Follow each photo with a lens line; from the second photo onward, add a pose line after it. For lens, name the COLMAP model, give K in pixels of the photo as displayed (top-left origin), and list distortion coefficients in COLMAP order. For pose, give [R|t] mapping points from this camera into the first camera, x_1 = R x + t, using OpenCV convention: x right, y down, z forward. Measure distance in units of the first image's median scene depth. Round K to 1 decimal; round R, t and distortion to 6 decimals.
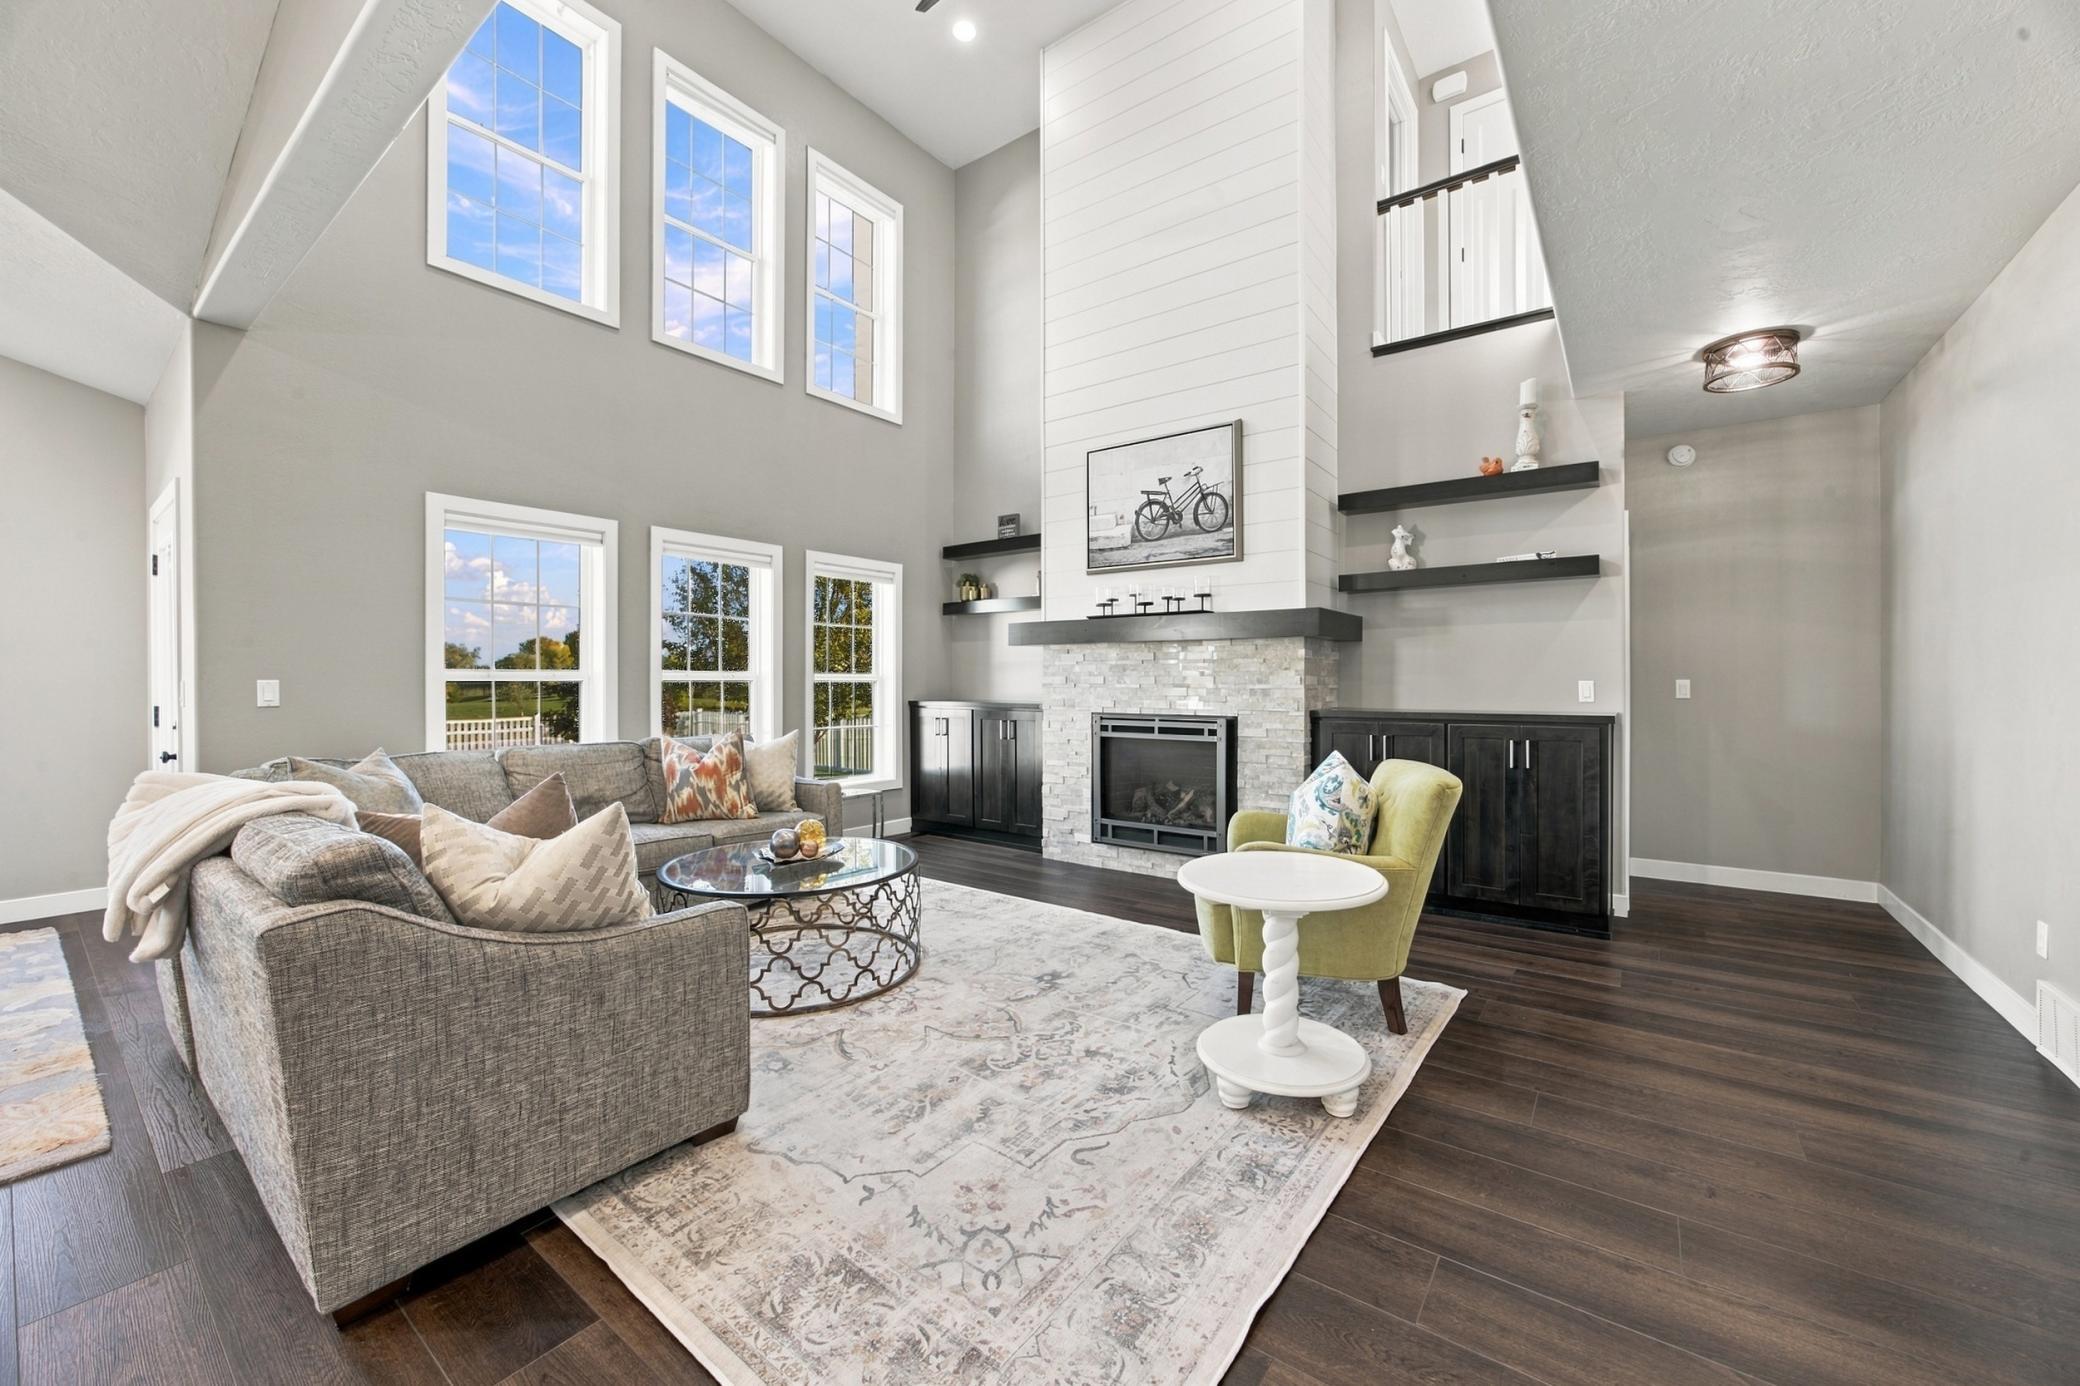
lens RADIAL K [[803.6, 0, 1036.9], [0, 803.6, 683.3], [0, 0, 1]] dist [-0.010545, -0.000090]
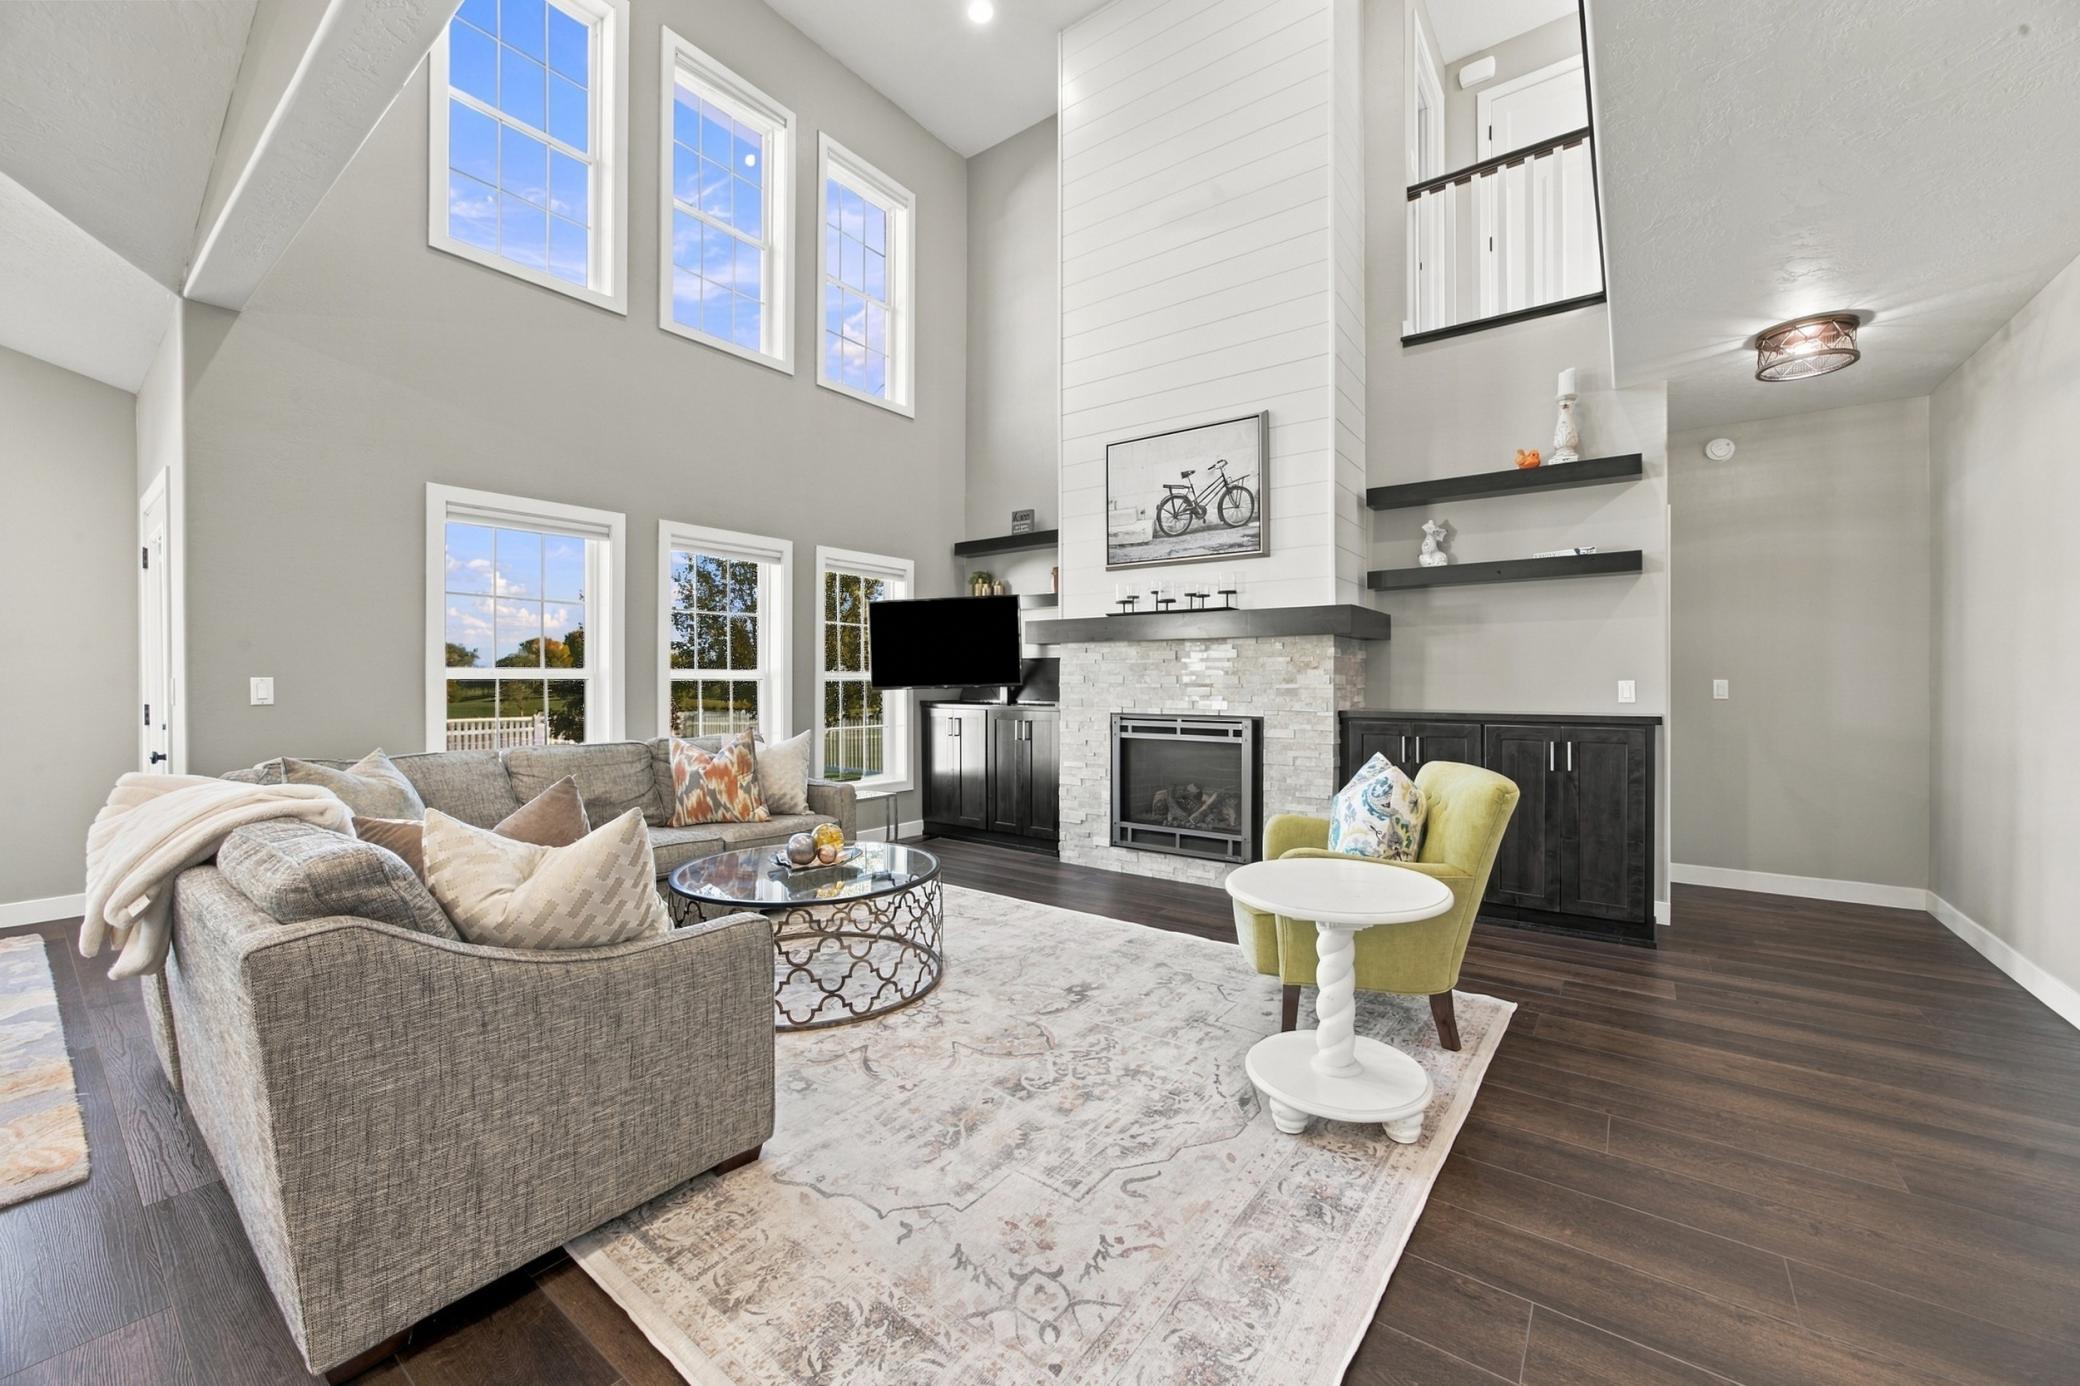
lens RADIAL K [[803.6, 0, 1037.9], [0, 803.6, 684.4], [0, 0, 1]] dist [-0.010545, -0.000090]
pose [[0.999998, 0.001468, 0.001541, -0.039979], [-0.001469, 0.999999, 0.000242, 0.003487], [-0.001541, -0.000244, 0.999999, 0.048907]]
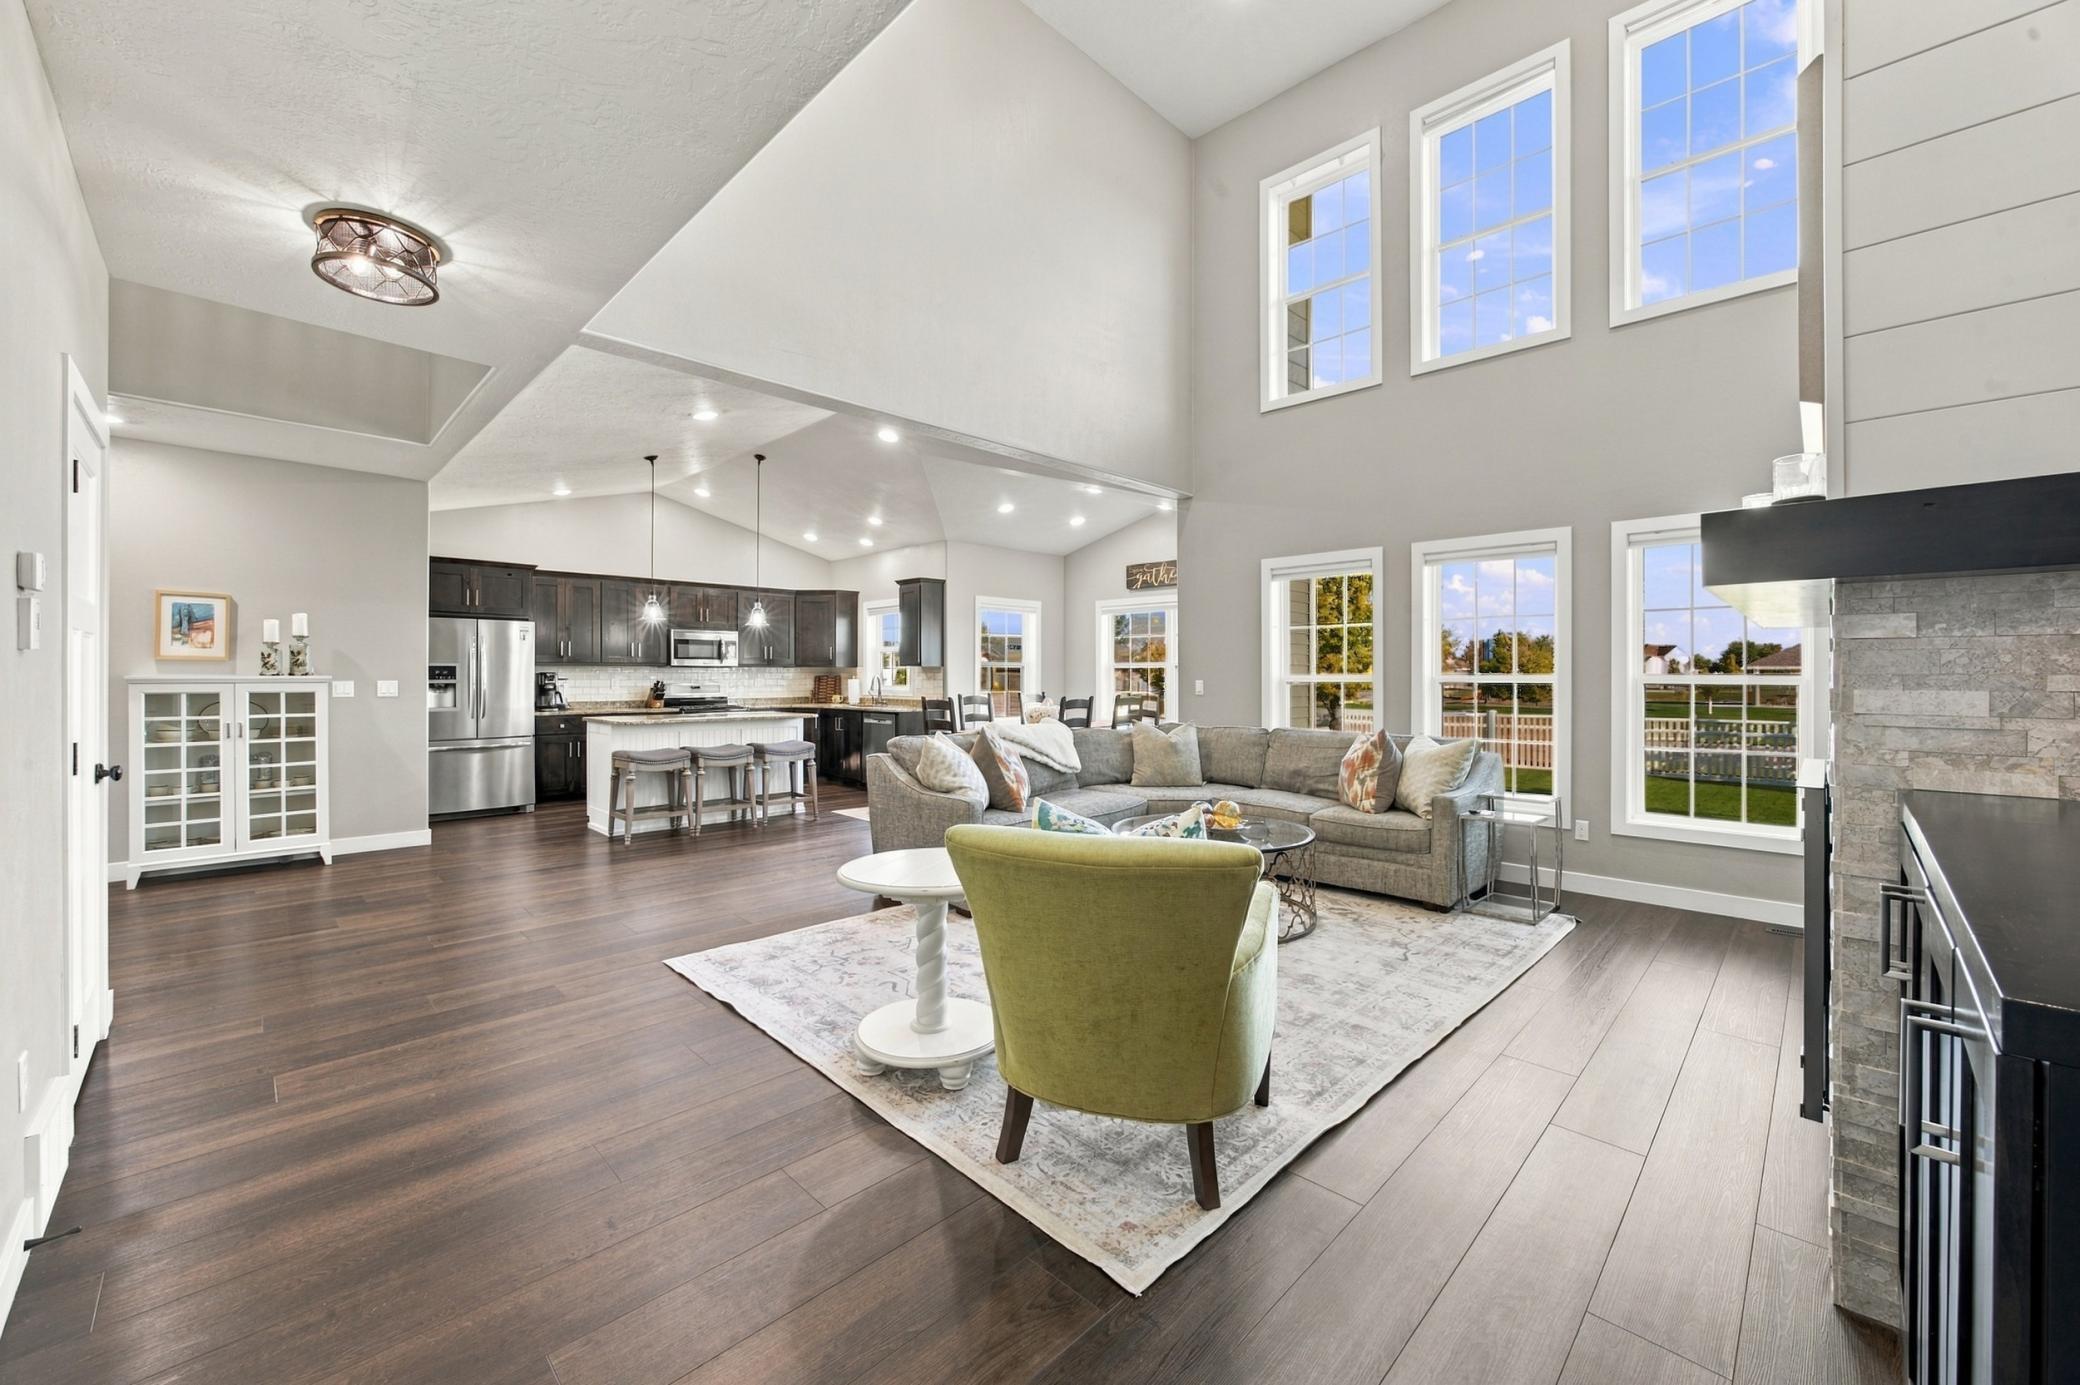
lens RADIAL K [[803.6, 0, 1035.3], [0, 803.6, 683.0], [0, 0, 1]] dist [-0.010545, -0.000090]
pose [[-0.143756, 0.002173, -0.989611, 1.117440], [-0.002494, 0.999994, 0.002558, -0.004673], [0.989610, 0.002836, -0.143749, 1.069996]]
